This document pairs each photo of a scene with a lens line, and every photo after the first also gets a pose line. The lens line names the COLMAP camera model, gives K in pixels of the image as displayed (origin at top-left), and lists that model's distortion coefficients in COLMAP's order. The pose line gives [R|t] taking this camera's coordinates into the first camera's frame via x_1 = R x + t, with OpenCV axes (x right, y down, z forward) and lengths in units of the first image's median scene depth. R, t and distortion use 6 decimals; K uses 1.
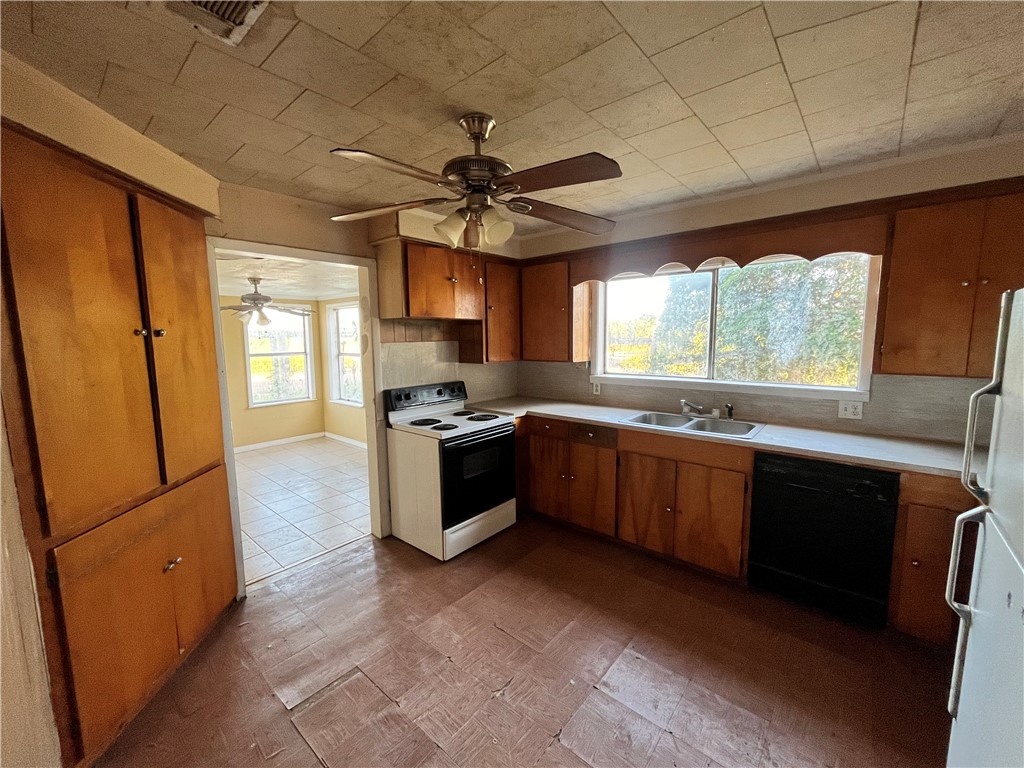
lens RADIAL K [[414.0, 0, 509.8], [0, 414.0, 383.8], [0, 0, 1]] dist [-0.003892, 0.000027]
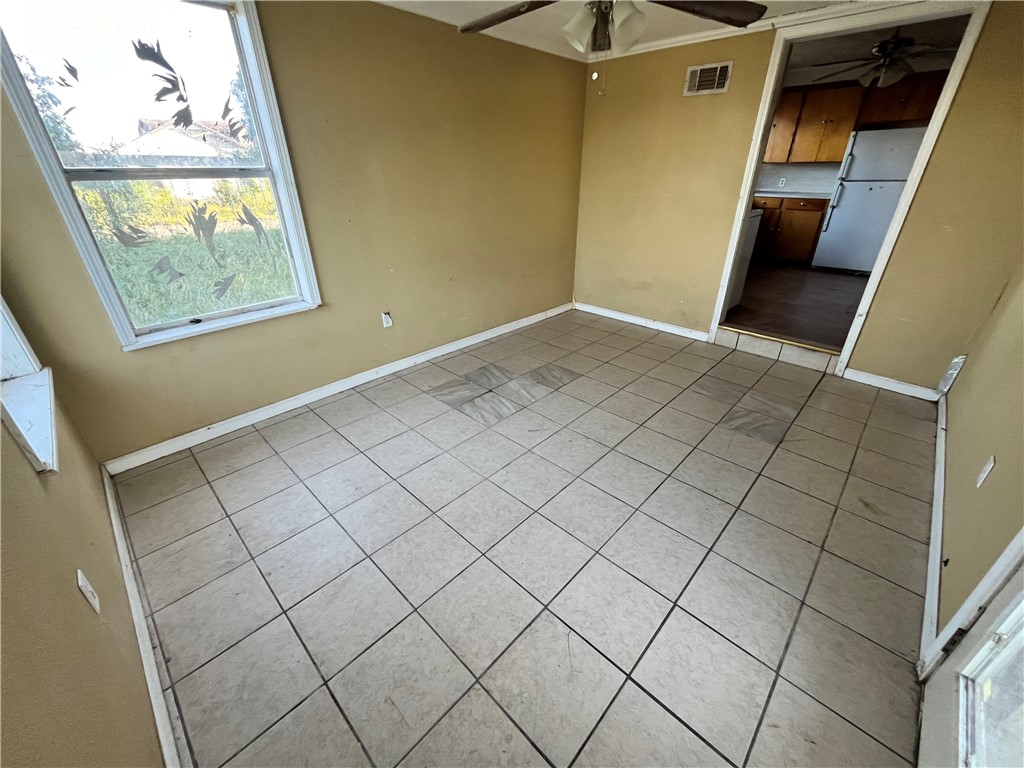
lens RADIAL K [[414.0, 0, 512.2], [0, 414.0, 384.9], [0, 0, 1]] dist [-0.003892, 0.000027]
pose [[0.056345, -0.455374, 0.888515, -1.564392], [0.122237, 0.886380, 0.446529, -0.078786], [-0.990900, 0.083449, 0.105607, 1.563008]]
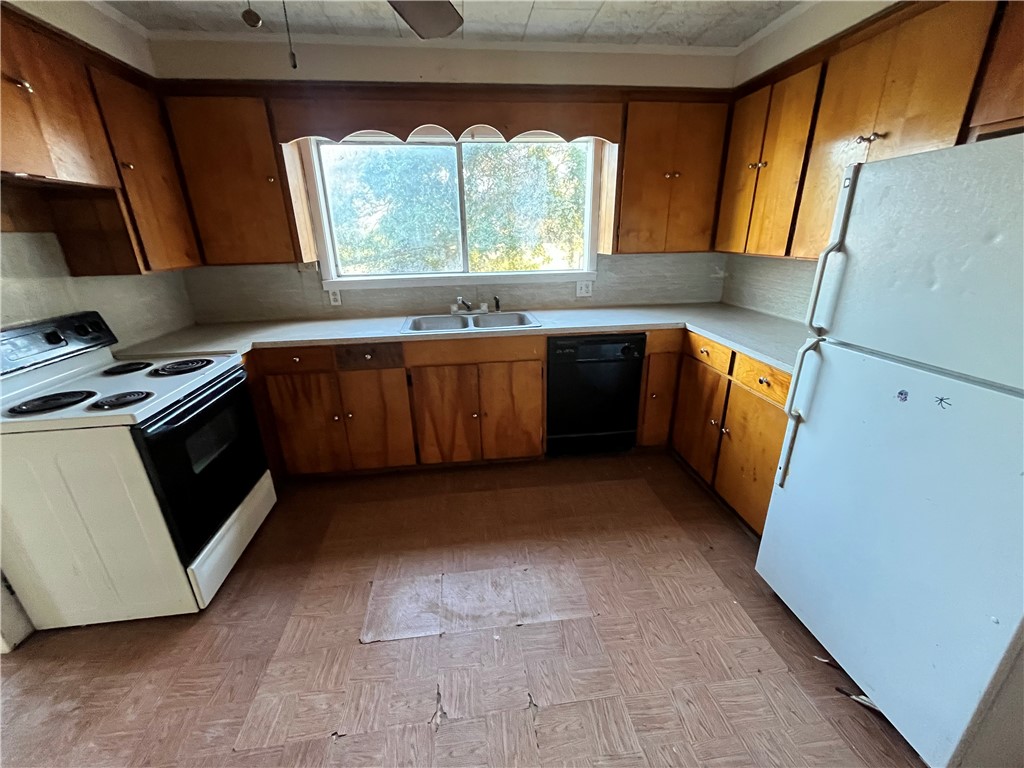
lens RADIAL K [[414.0, 0, 510.8], [0, 414.0, 384.1], [0, 0, 1]] dist [-0.003892, 0.000027]
pose [[0.671116, -0.256682, 0.695498, -0.174865], [0.096547, 0.960419, 0.261292, -0.003791], [-0.735039, -0.108209, 0.669334, 0.275284]]
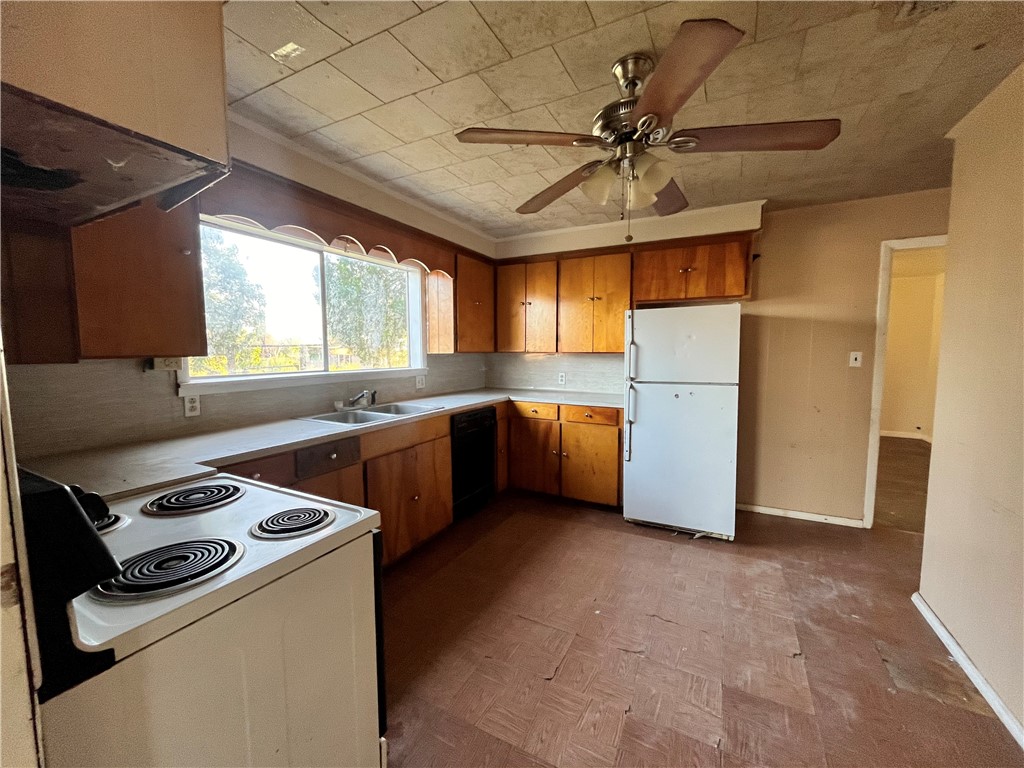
lens RADIAL K [[414.0, 0, 510.8], [0, 414.0, 384.1], [0, 0, 1]] dist [-0.003892, 0.000027]
pose [[-0.228477, -0.069691, 0.971052, -0.520068], [0.114520, 0.988586, 0.097895, -0.027282], [-0.966790, 0.133571, -0.217888, 0.839508]]
